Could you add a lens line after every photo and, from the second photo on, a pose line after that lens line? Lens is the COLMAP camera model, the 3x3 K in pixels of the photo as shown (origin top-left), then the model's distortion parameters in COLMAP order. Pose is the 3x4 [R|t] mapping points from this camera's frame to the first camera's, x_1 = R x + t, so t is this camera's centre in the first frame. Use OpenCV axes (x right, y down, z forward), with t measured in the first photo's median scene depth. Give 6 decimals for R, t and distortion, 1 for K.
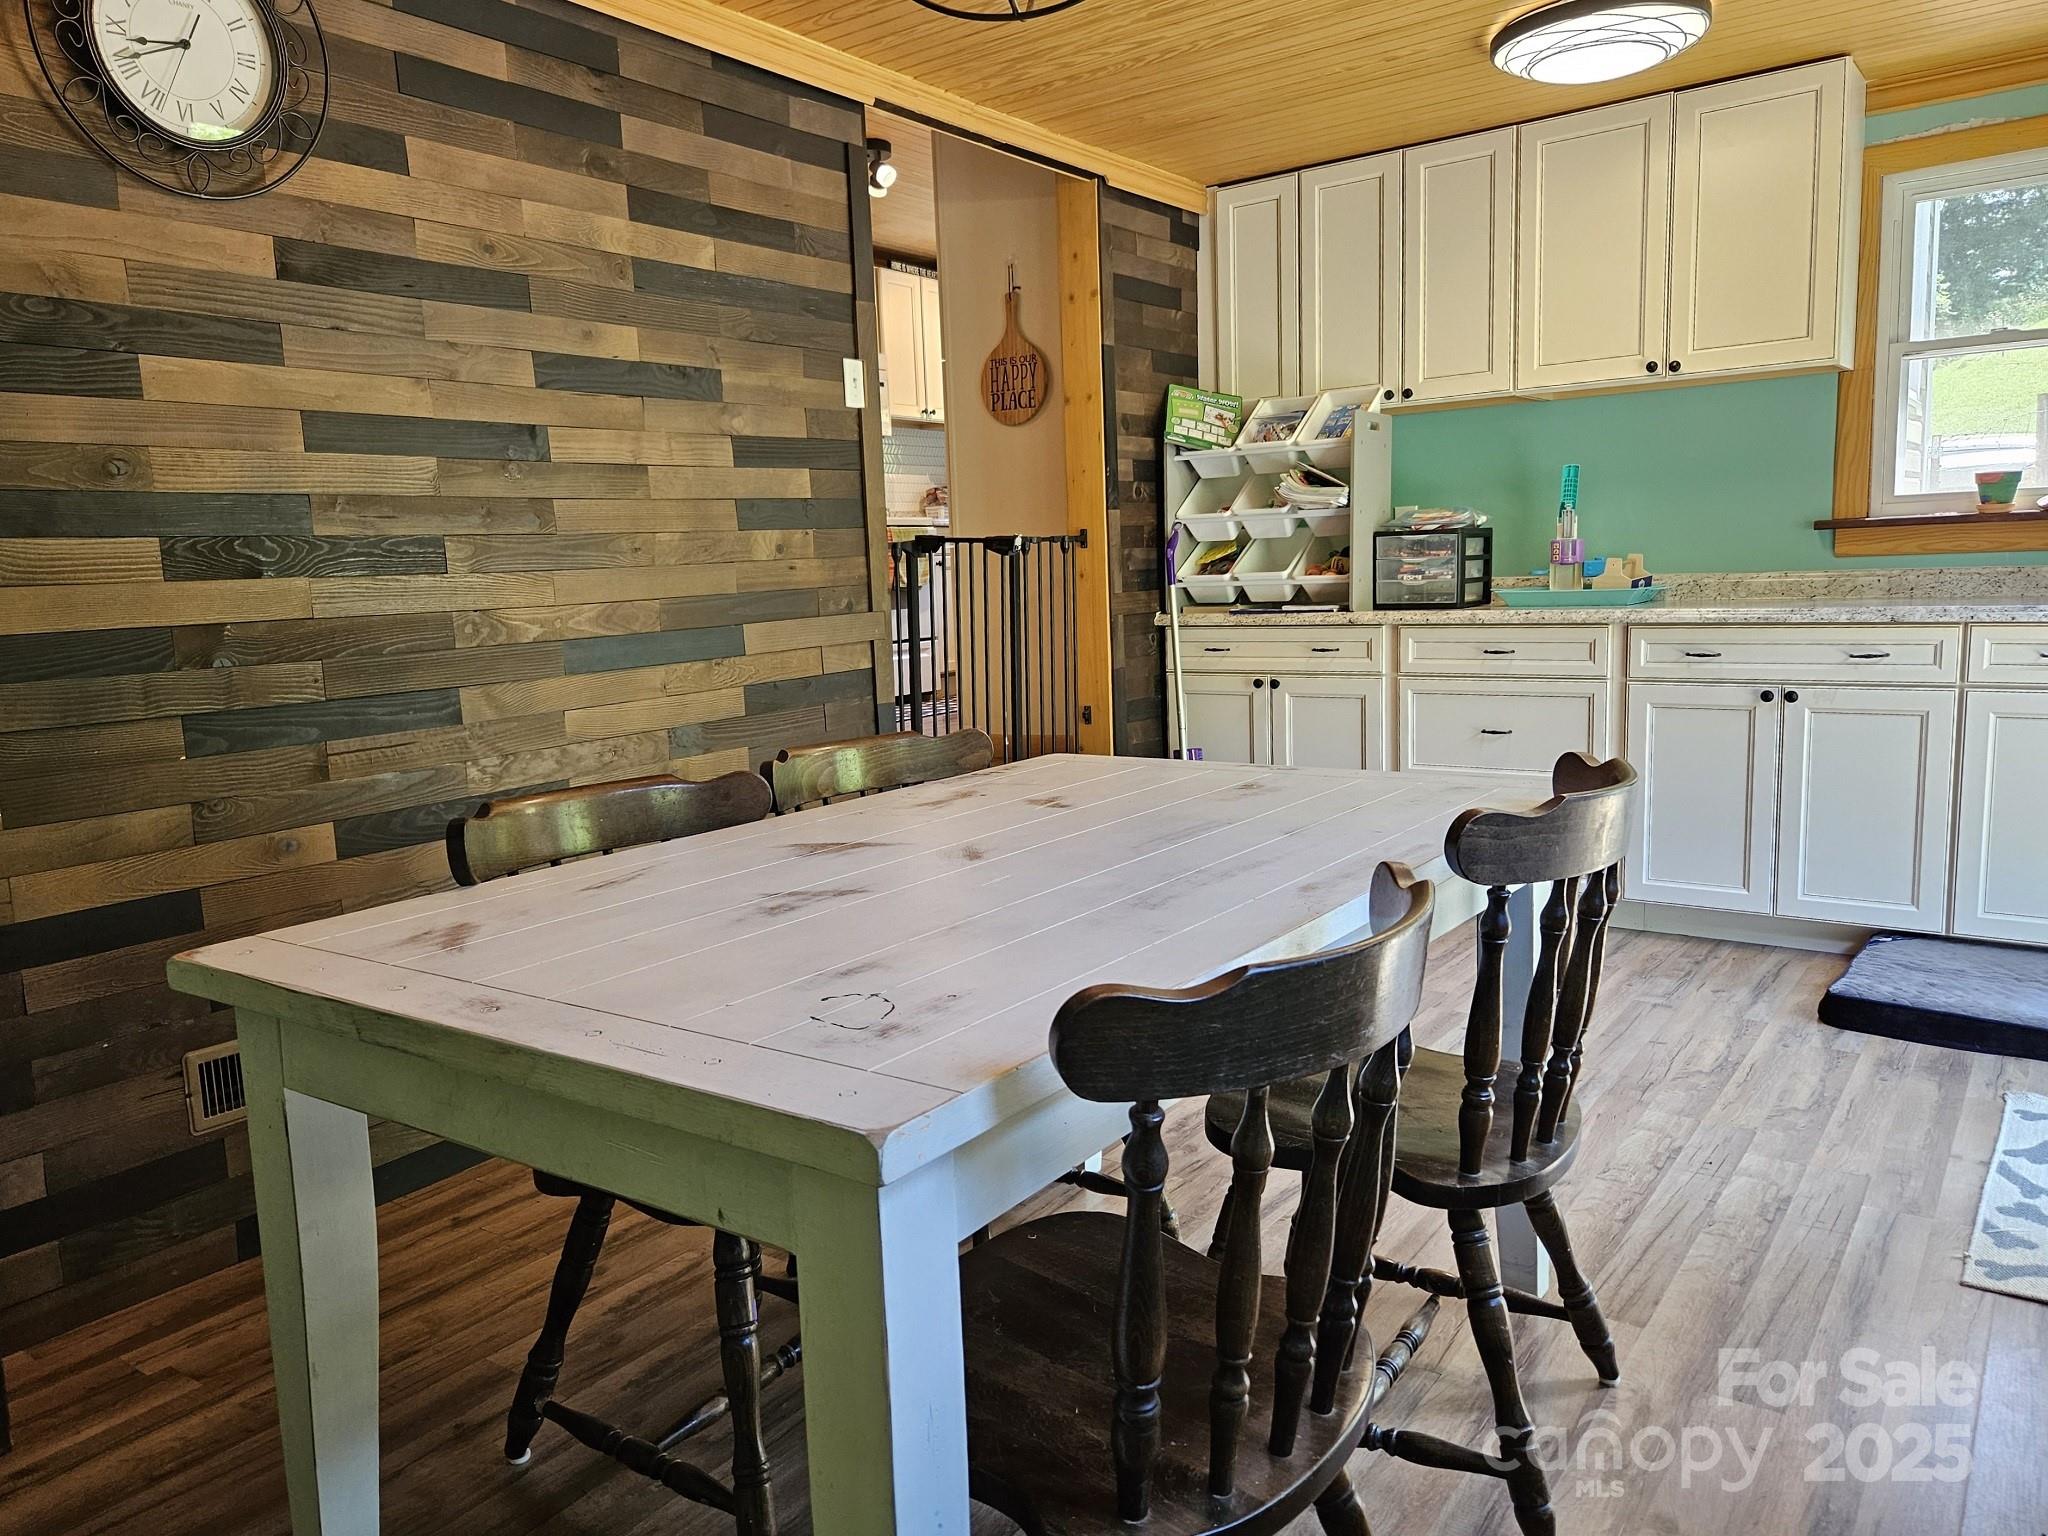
lens RADIAL K [[1518.4, 0, 1024.0], [0, 1518.4, 768.0], [0, 0, 1]] dist [0.080802, -0.075839]
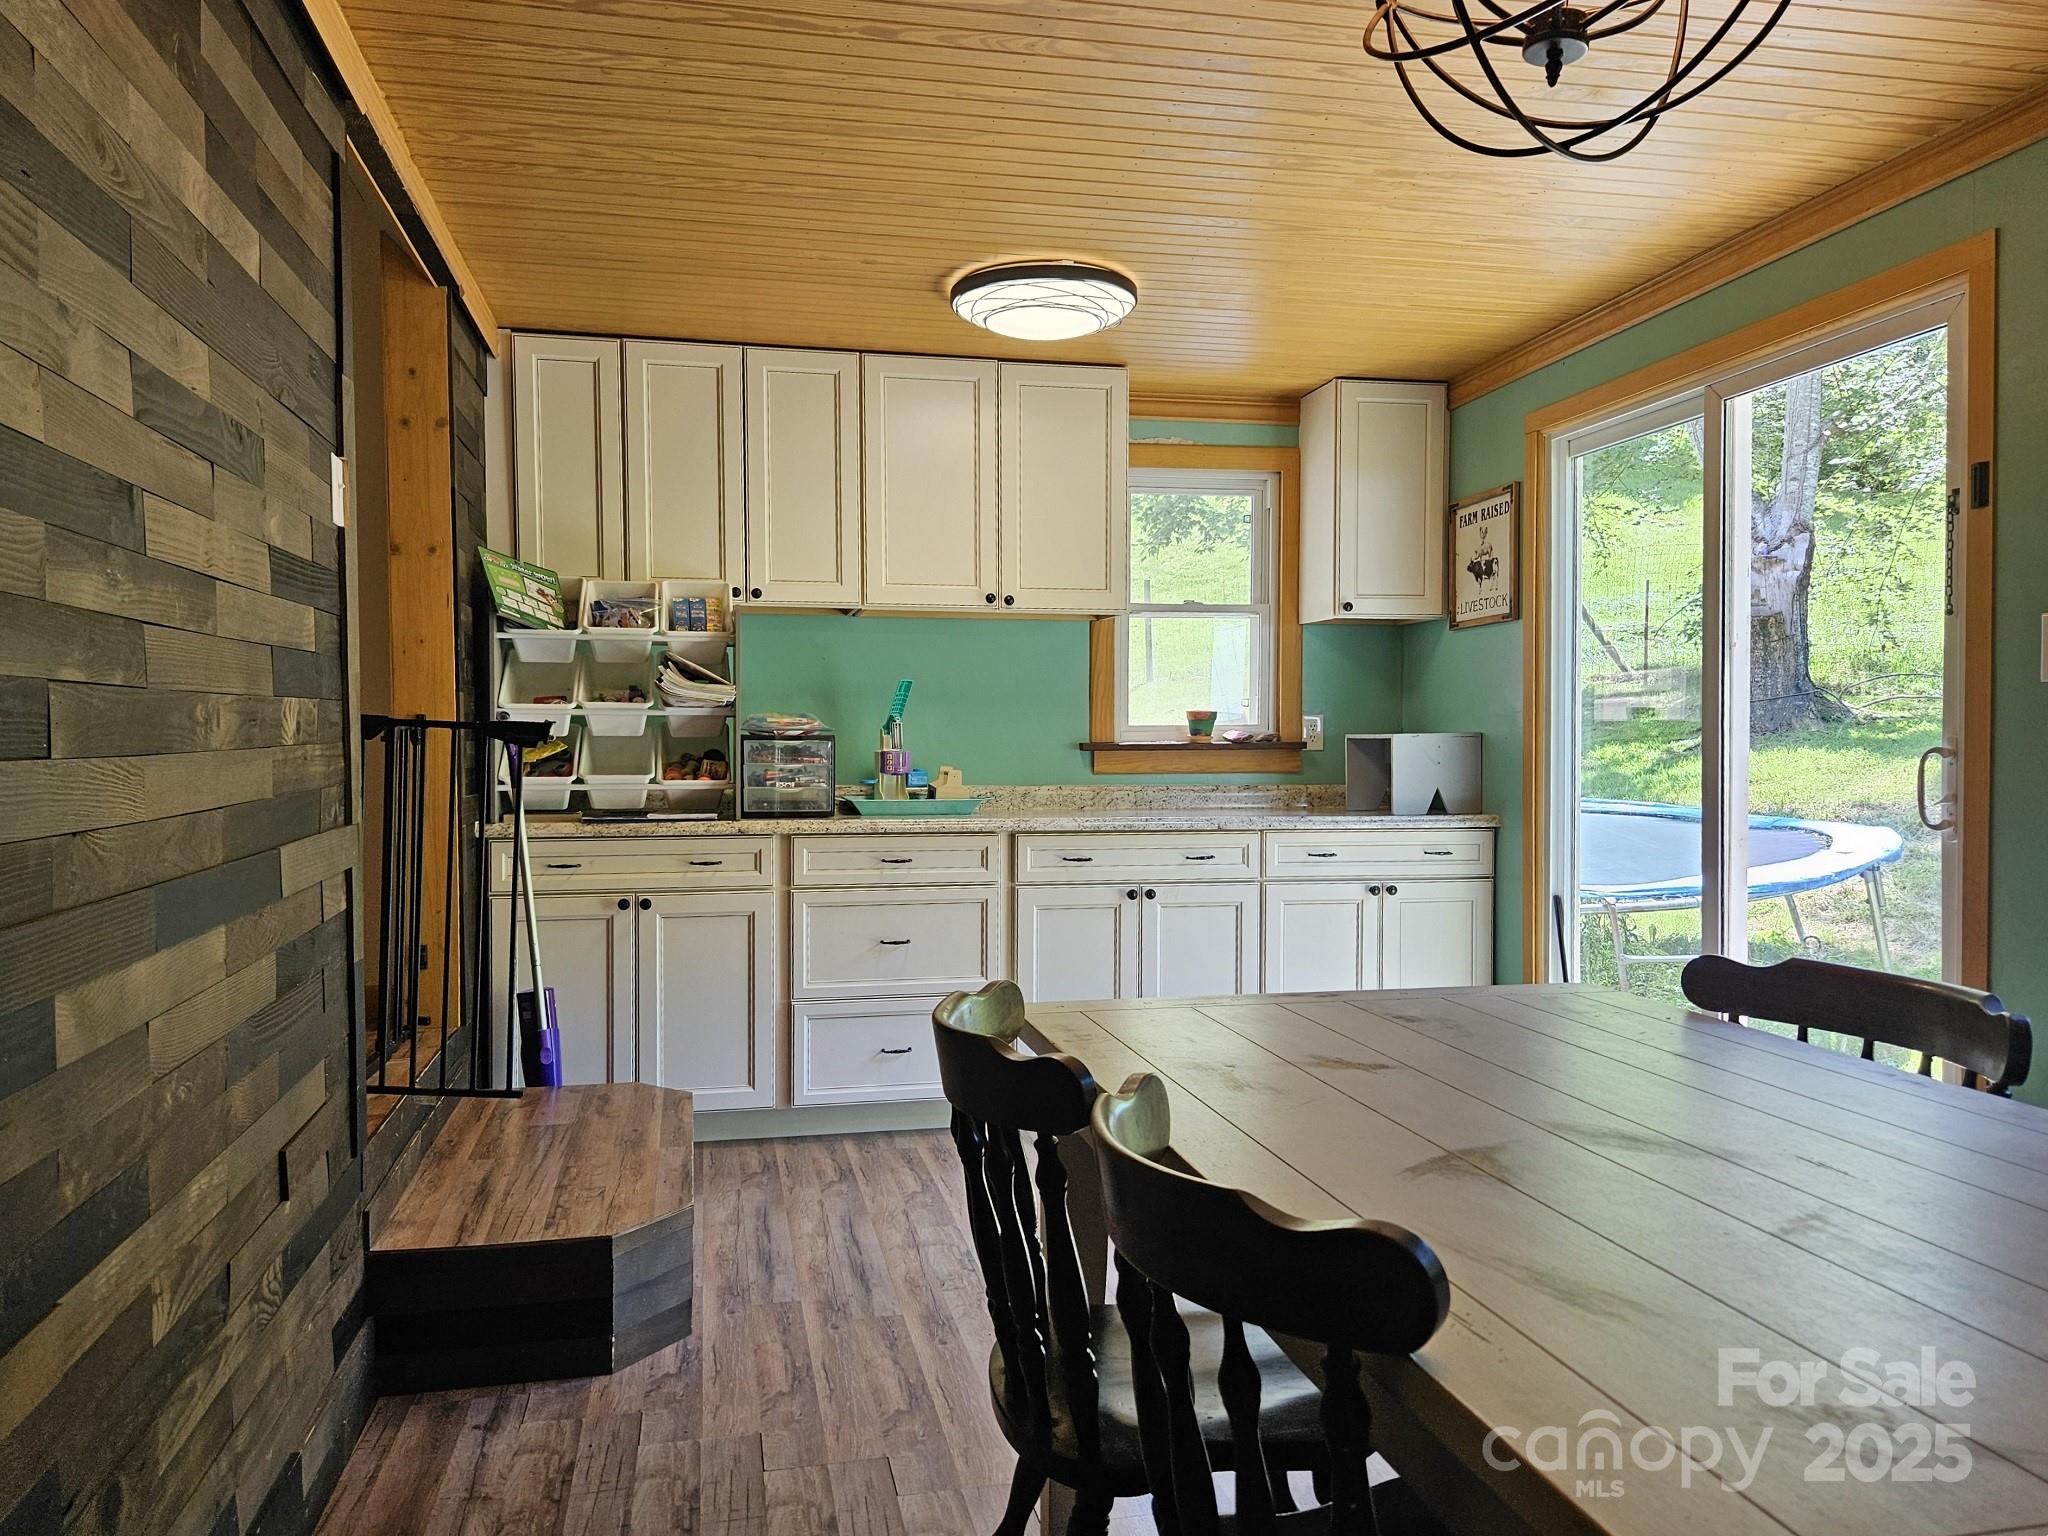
lens RADIAL K [[1518.4, 0, 1024.0], [0, 1518.4, 768.0], [0, 0, 1]] dist [0.080802, -0.075839]
pose [[0.650414, 0.024755, 0.759176, -0.367469], [0.081456, 0.991432, -0.102114, -0.027213], [-0.755200, 0.128256, 0.642825, 0.287148]]
